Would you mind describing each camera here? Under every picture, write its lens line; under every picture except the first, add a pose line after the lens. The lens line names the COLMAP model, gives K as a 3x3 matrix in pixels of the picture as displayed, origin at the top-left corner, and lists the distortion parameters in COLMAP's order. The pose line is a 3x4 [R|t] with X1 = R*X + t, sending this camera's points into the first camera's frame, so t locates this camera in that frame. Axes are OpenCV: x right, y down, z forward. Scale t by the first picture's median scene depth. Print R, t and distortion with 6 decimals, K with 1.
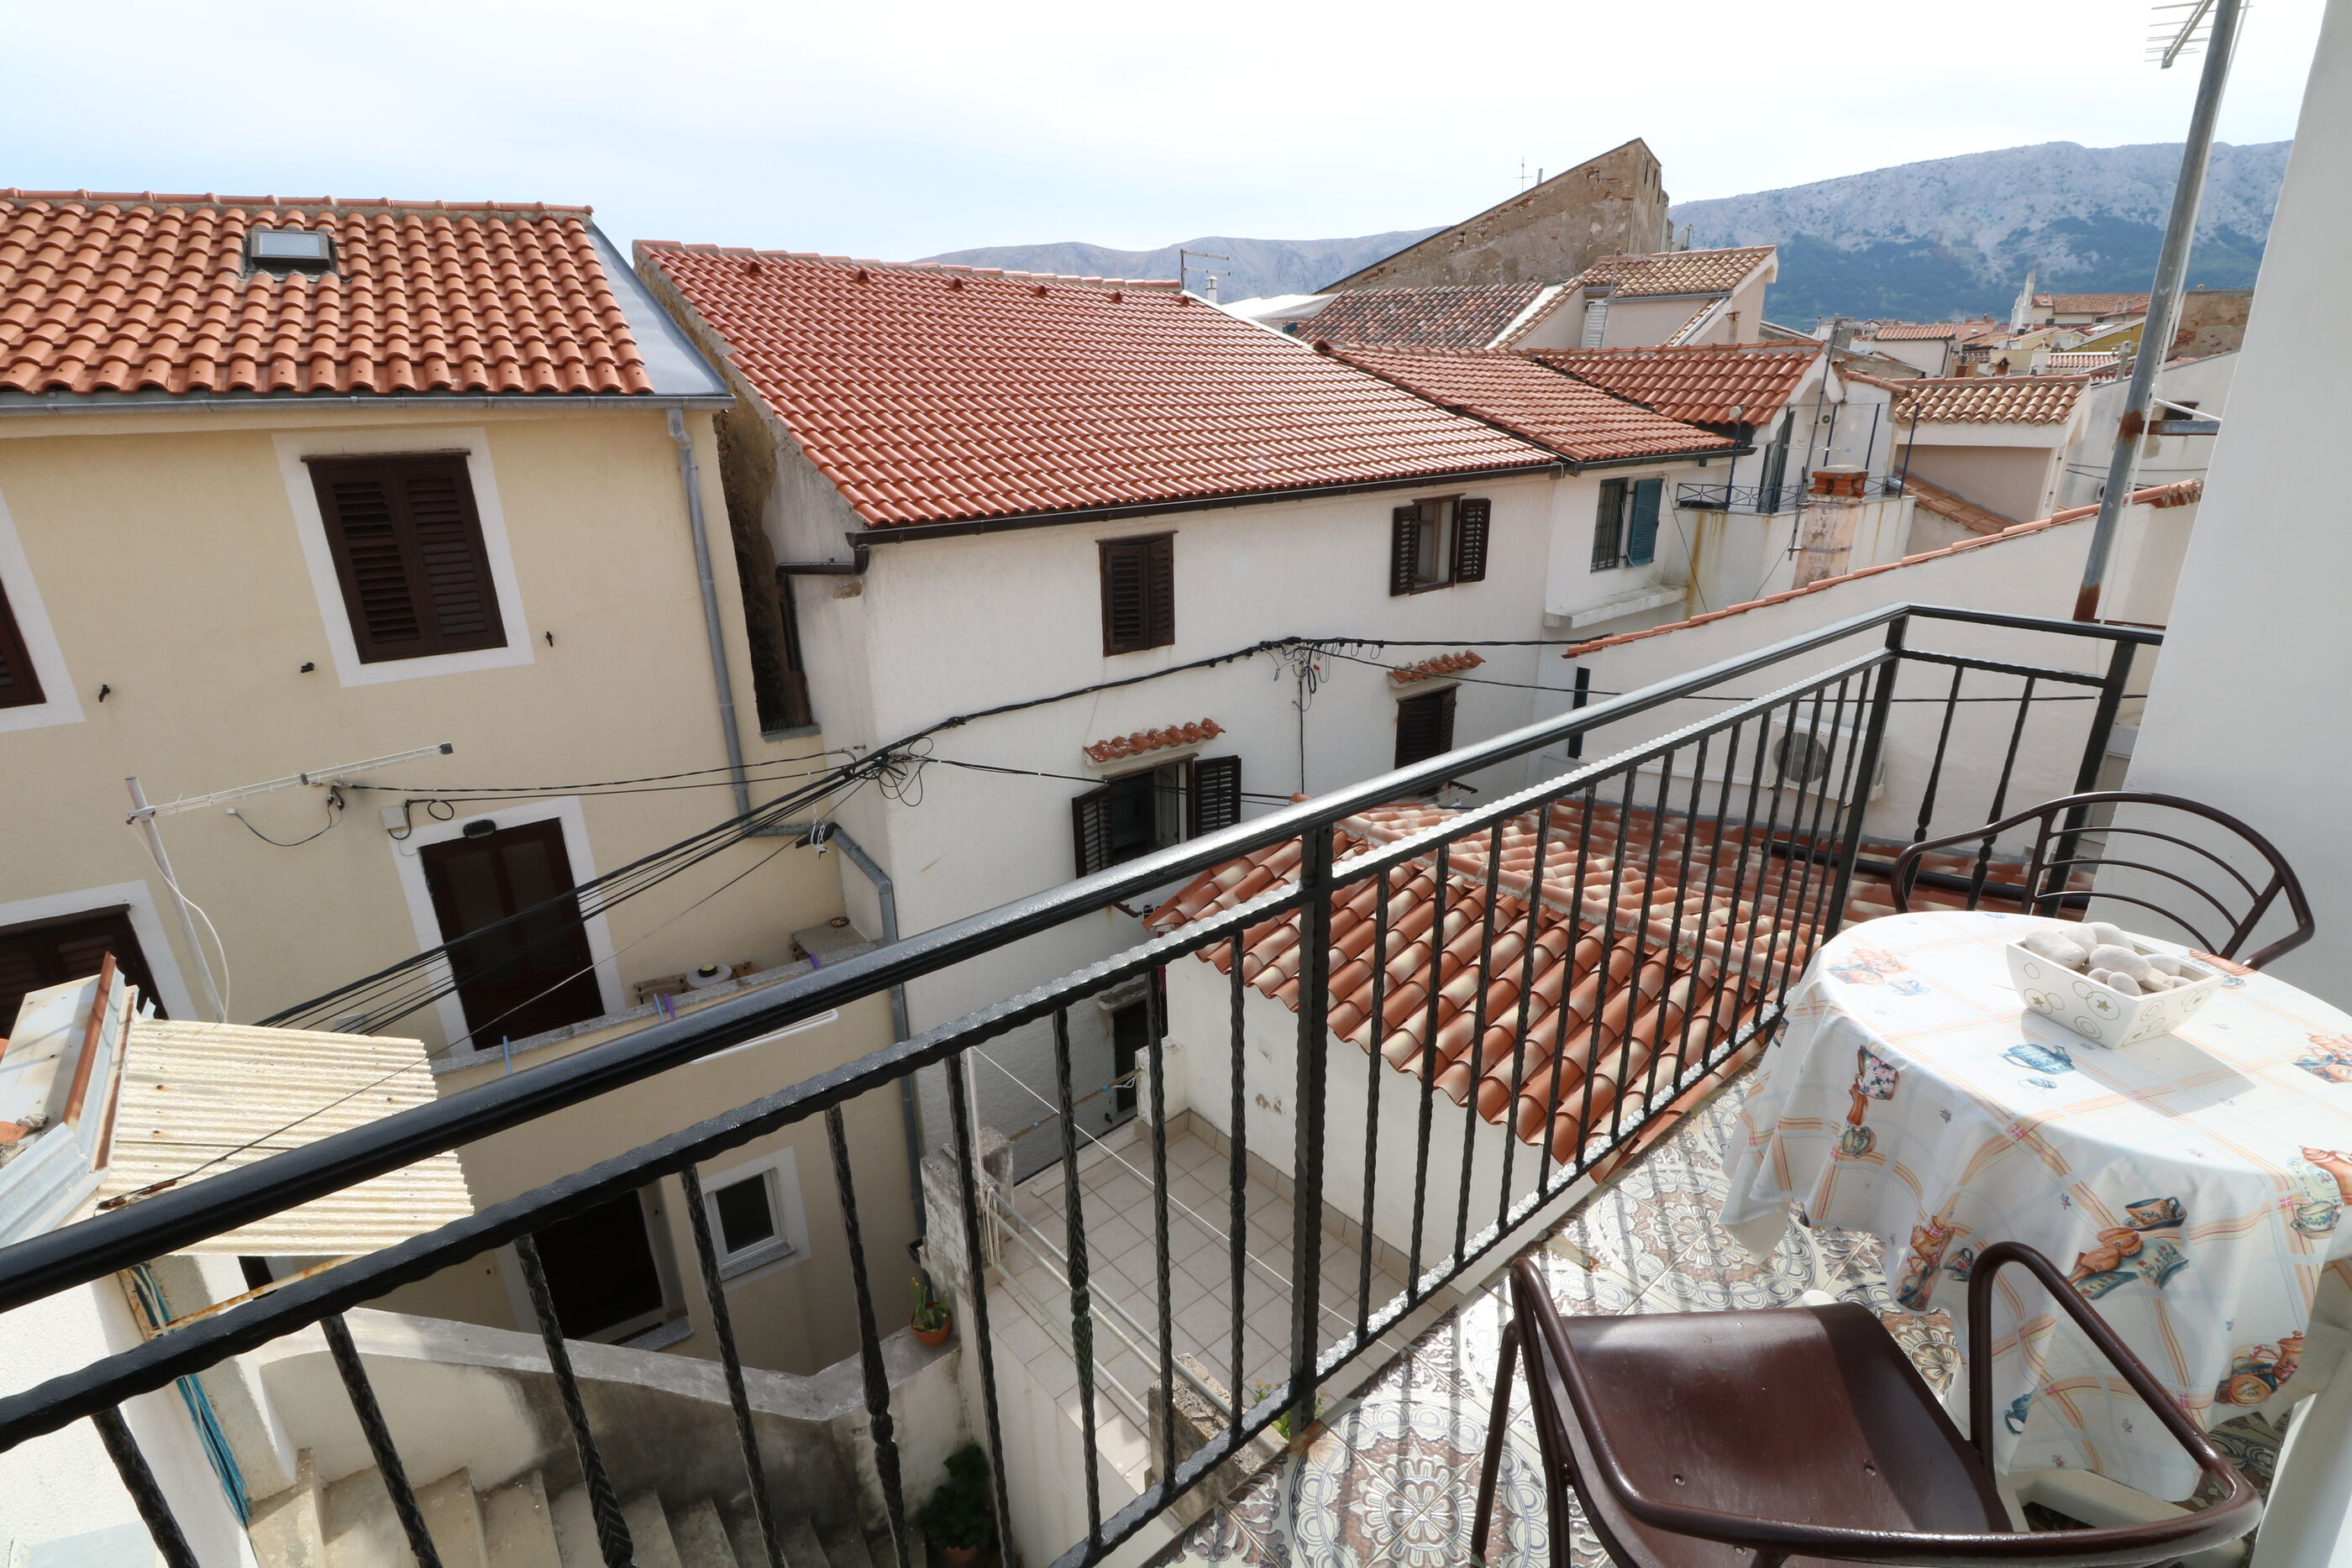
lens RADIAL K [[1090.8, 0, 1192.6], [0, 1090.8, 784.1], [0, 0, 1]] dist [-0.001124, -0.012163]
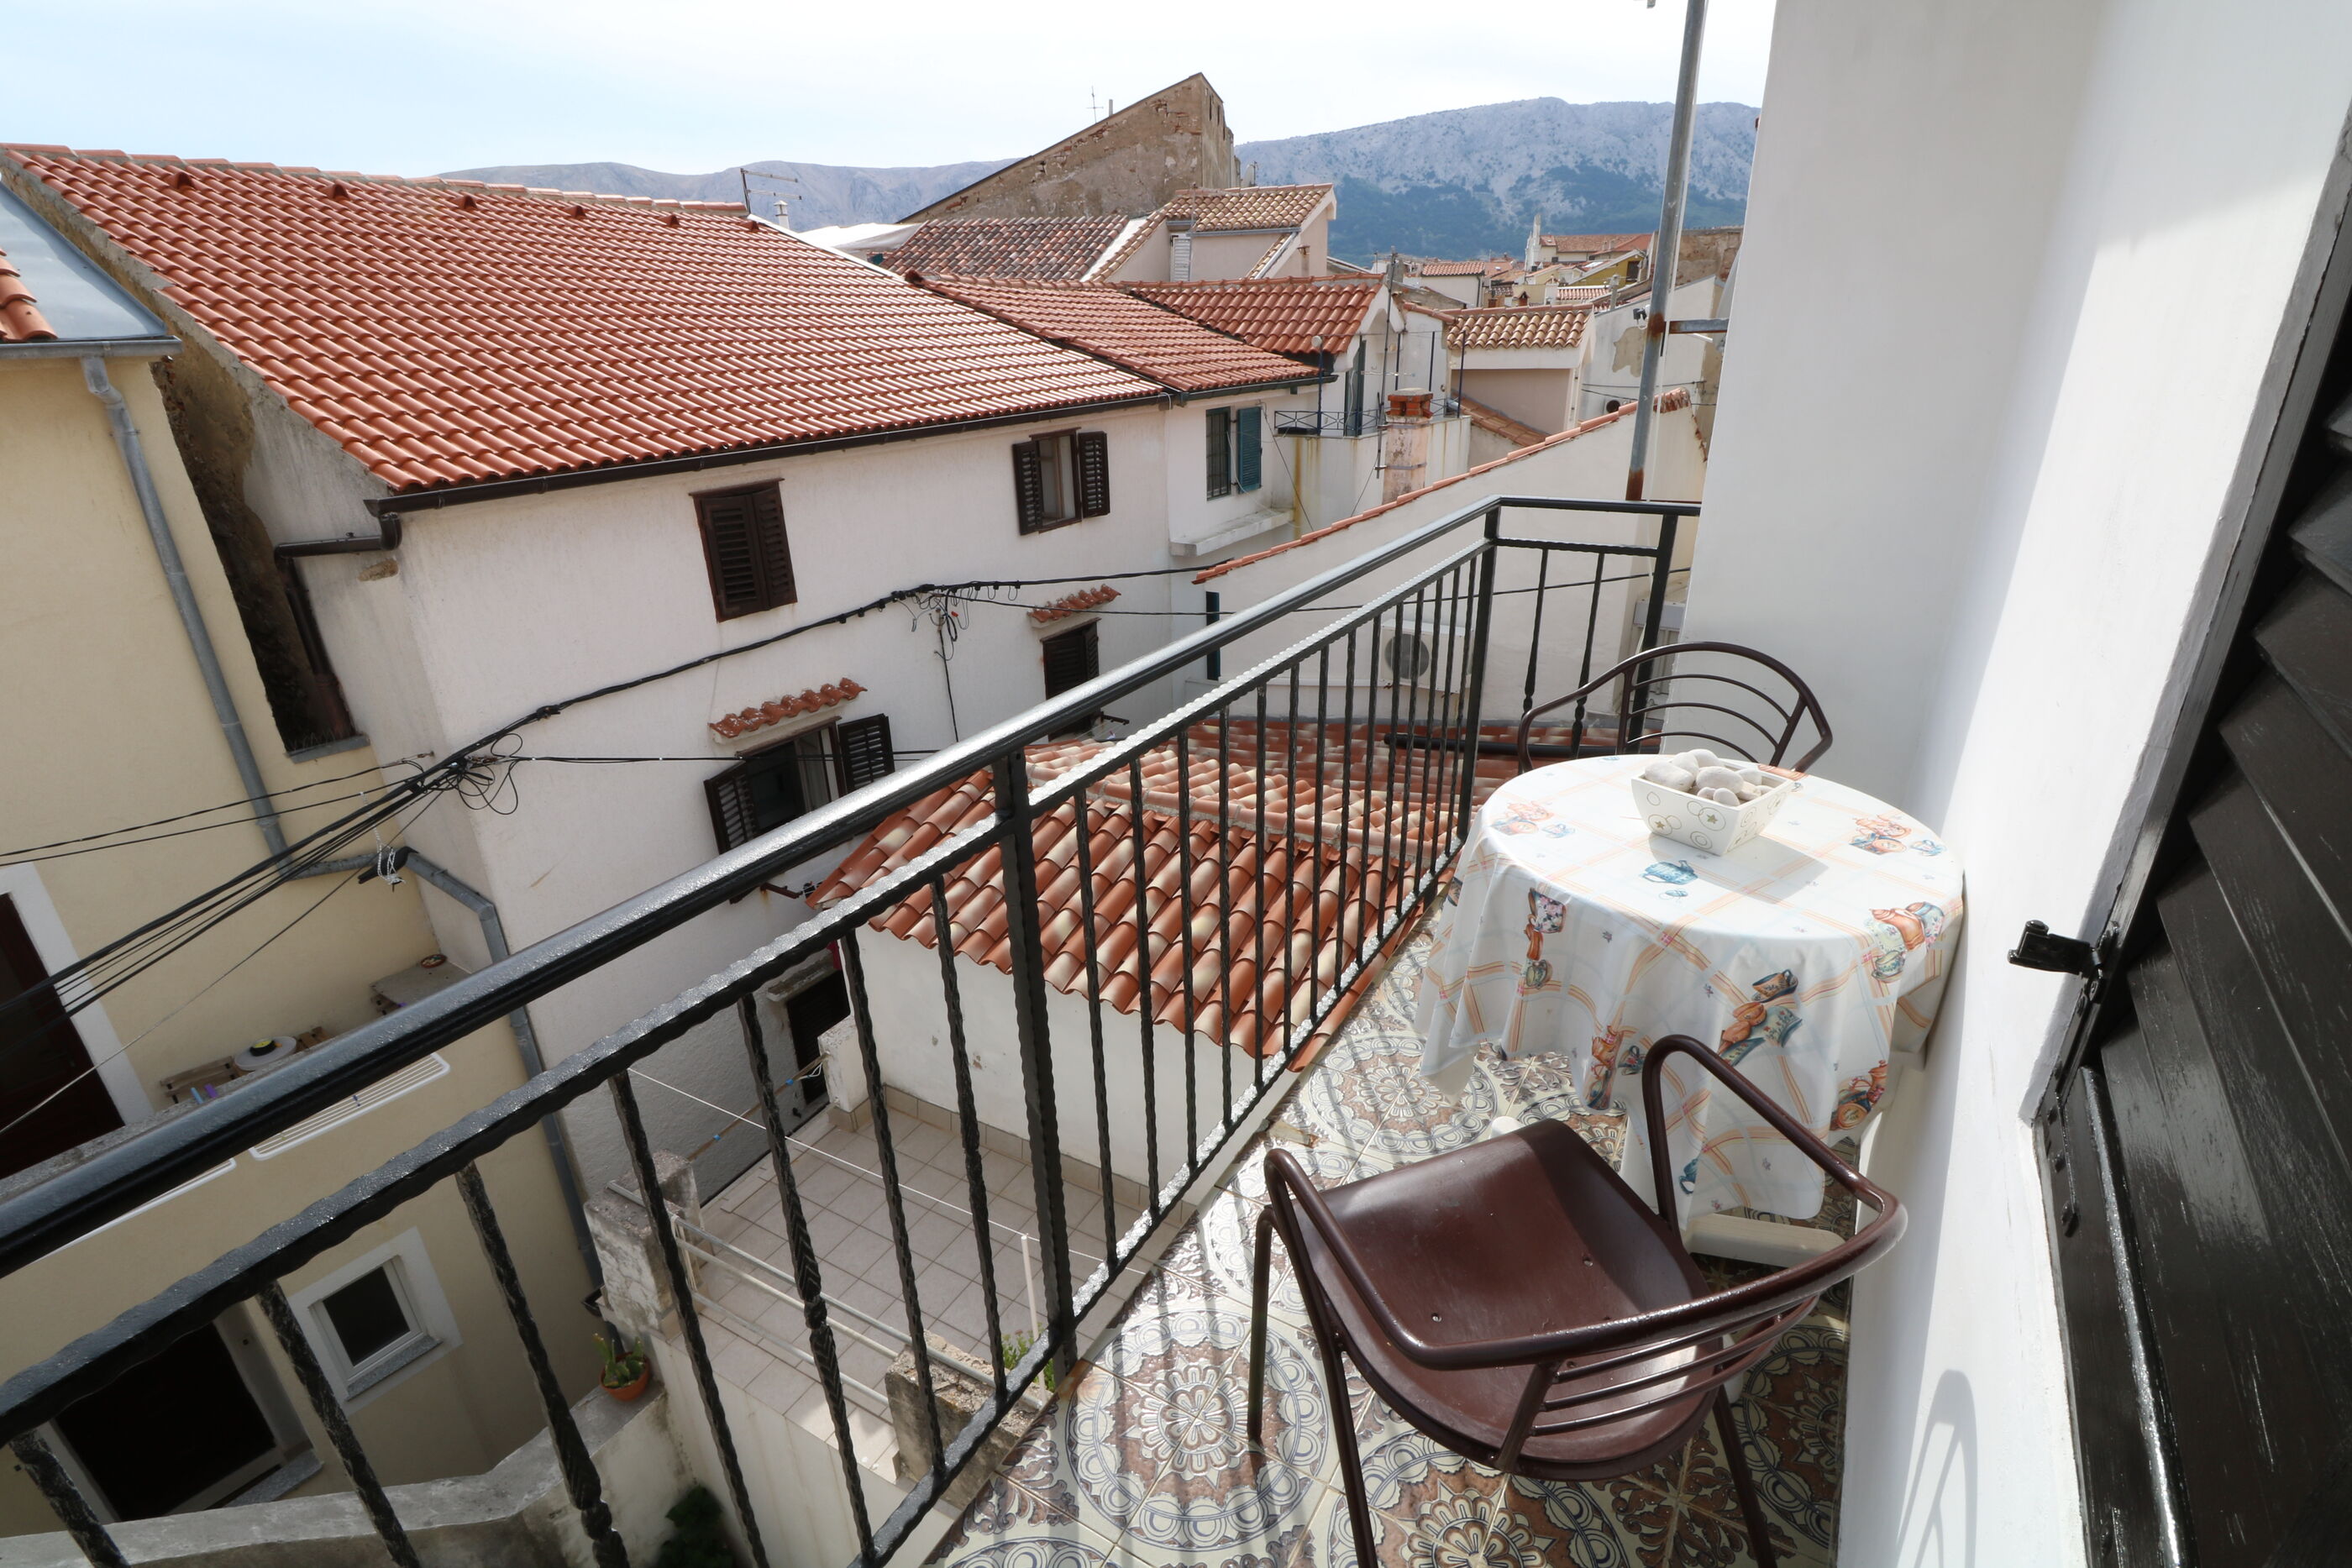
lens RADIAL K [[1090.8, 0, 1190.9], [0, 1090.8, 788.6], [0, 0, 1]] dist [-0.001124, -0.012163]
pose [[0.943129, -0.136319, 0.303191, -0.003875], [0.120183, 0.990184, 0.071352, 0.003483], [-0.309942, -0.030856, 0.950255, 0.010702]]
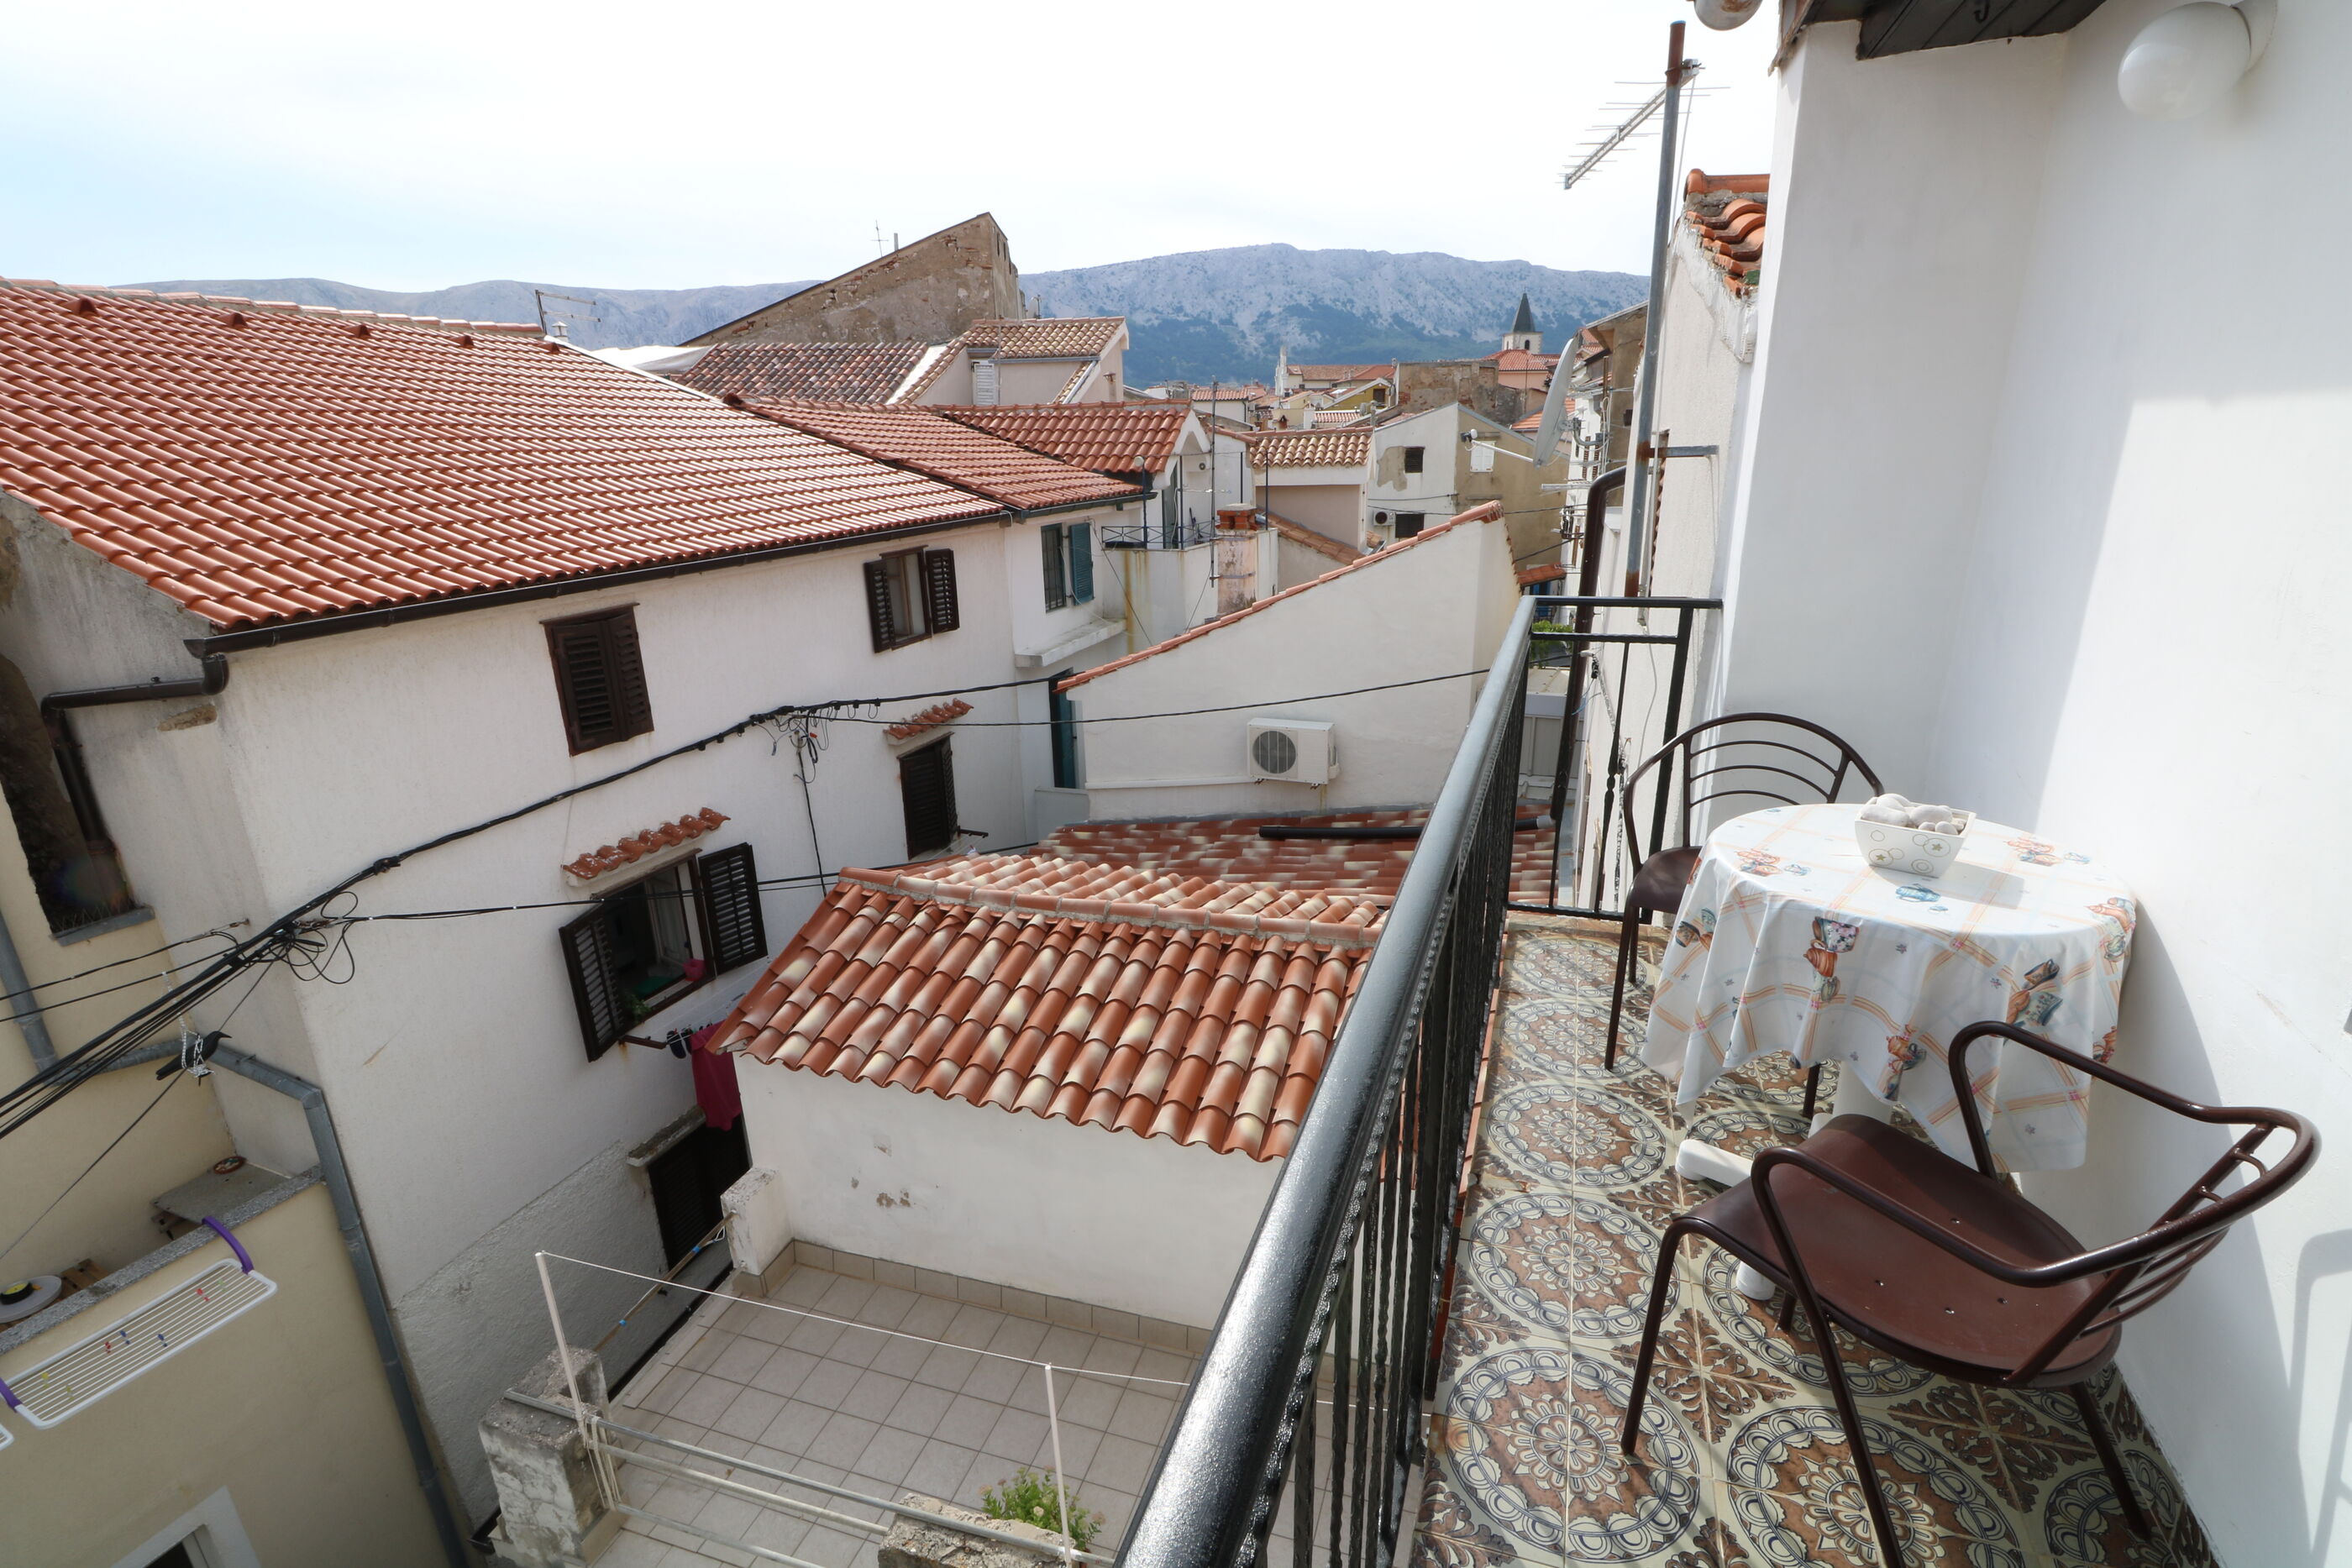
lens RADIAL K [[1090.8, 0, 1192.7], [0, 1090.8, 790.3], [0, 0, 1]] dist [-0.001124, -0.012163]
pose [[0.854738, -0.163680, 0.492578, -0.097285], [0.184312, 0.982844, 0.006766, -0.008117], [-0.485235, 0.085005, 0.870242, 0.034099]]
